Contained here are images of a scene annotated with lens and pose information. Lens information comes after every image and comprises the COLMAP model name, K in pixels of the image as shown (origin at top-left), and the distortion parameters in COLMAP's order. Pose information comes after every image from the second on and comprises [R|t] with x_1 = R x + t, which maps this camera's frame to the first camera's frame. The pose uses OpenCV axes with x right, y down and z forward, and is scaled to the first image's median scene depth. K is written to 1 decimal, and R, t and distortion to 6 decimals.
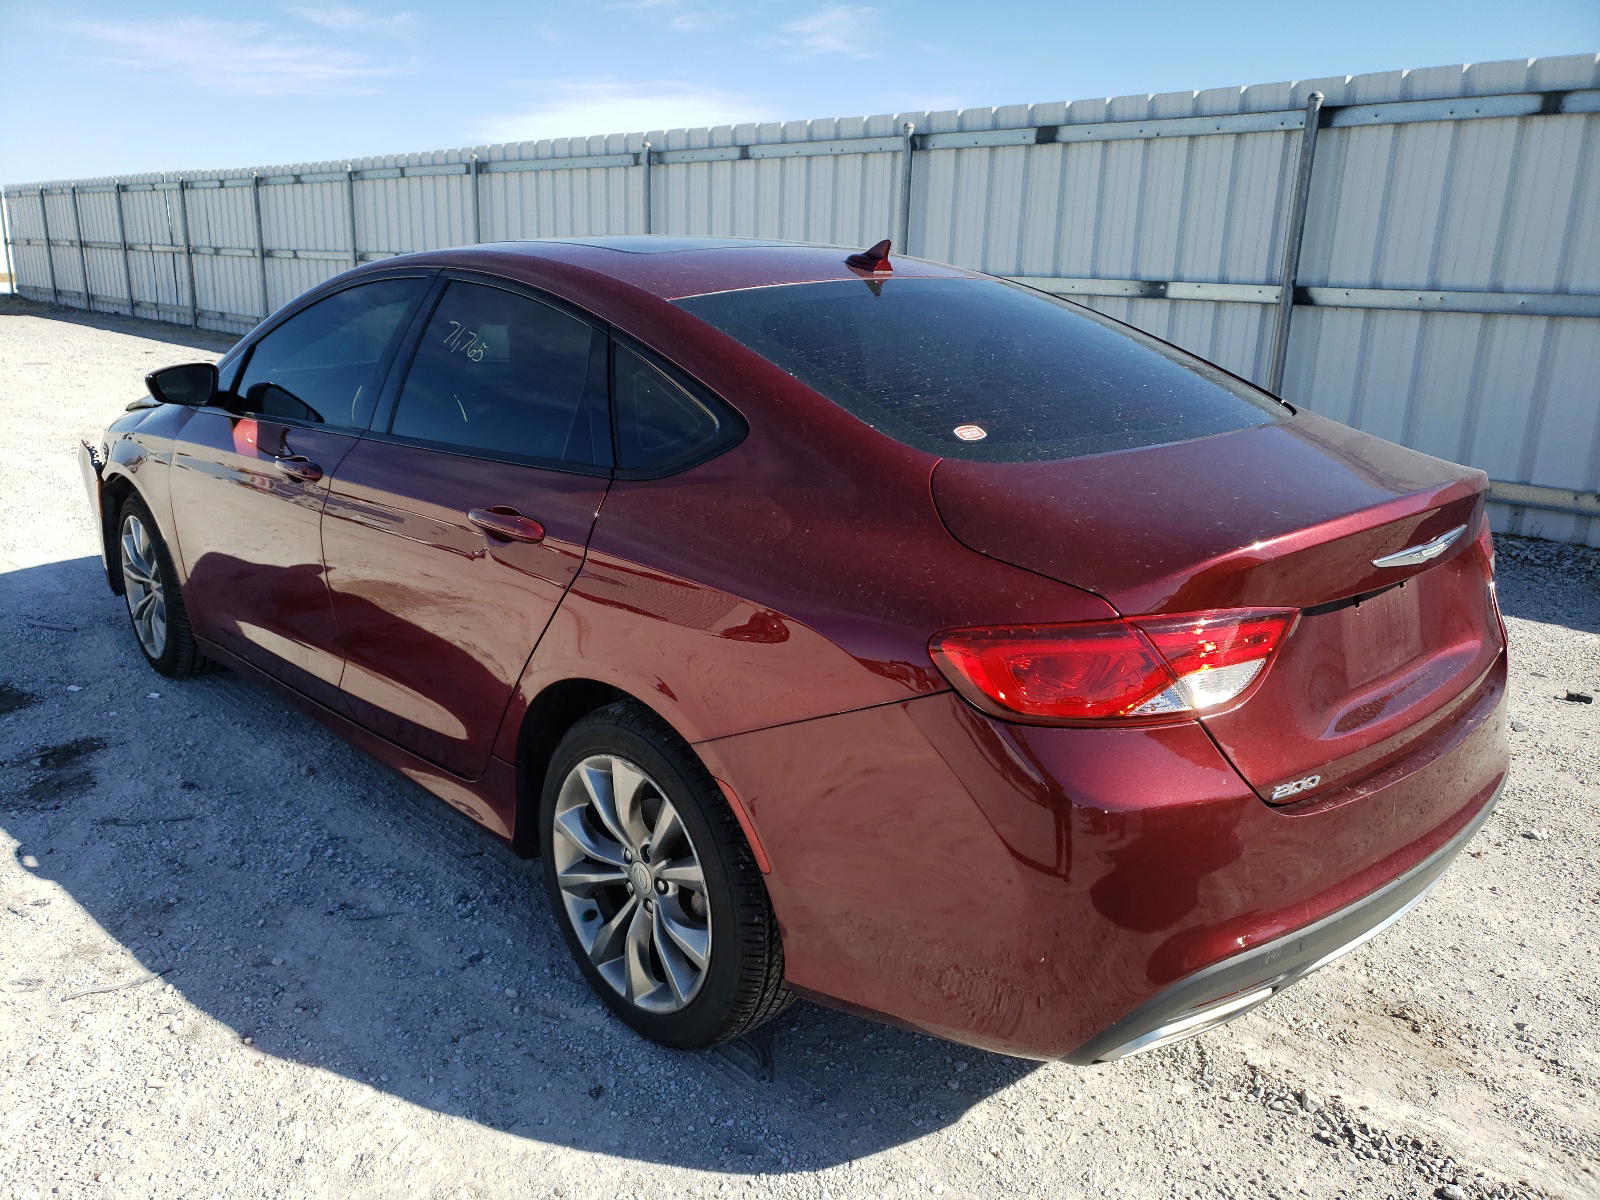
lens RADIAL K [[1215.9, 0, 800.0], [0, 1215.9, 600.0], [0, 0, 1]] dist [0.031125, -0.002831]
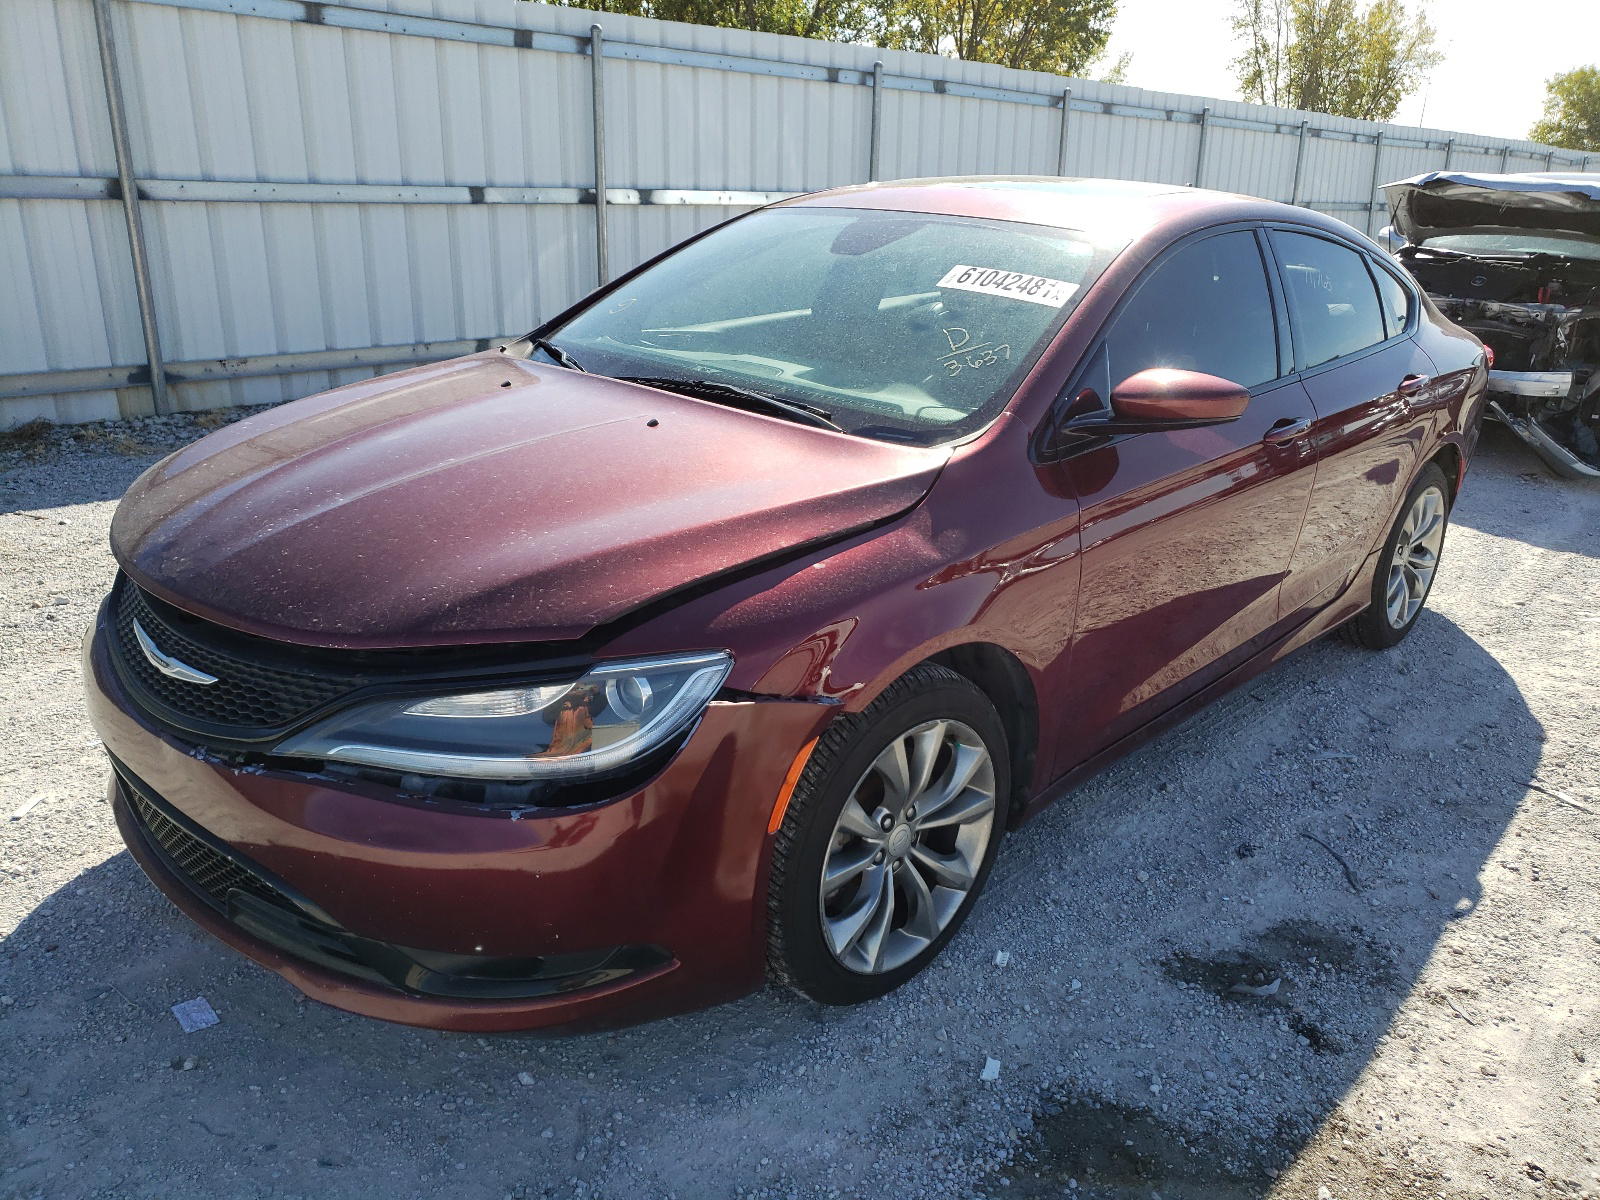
lens RADIAL K [[1222.3, 0, 798.5], [0, 1222.3, 554.7], [0, 0, 1]] dist [0.058269, -0.050328]
pose [[-0.036934, -0.322696, 0.945782, -0.952800], [0.247999, 0.913860, 0.321489, -0.299114], [-0.968056, 0.246427, 0.046276, 0.939329]]
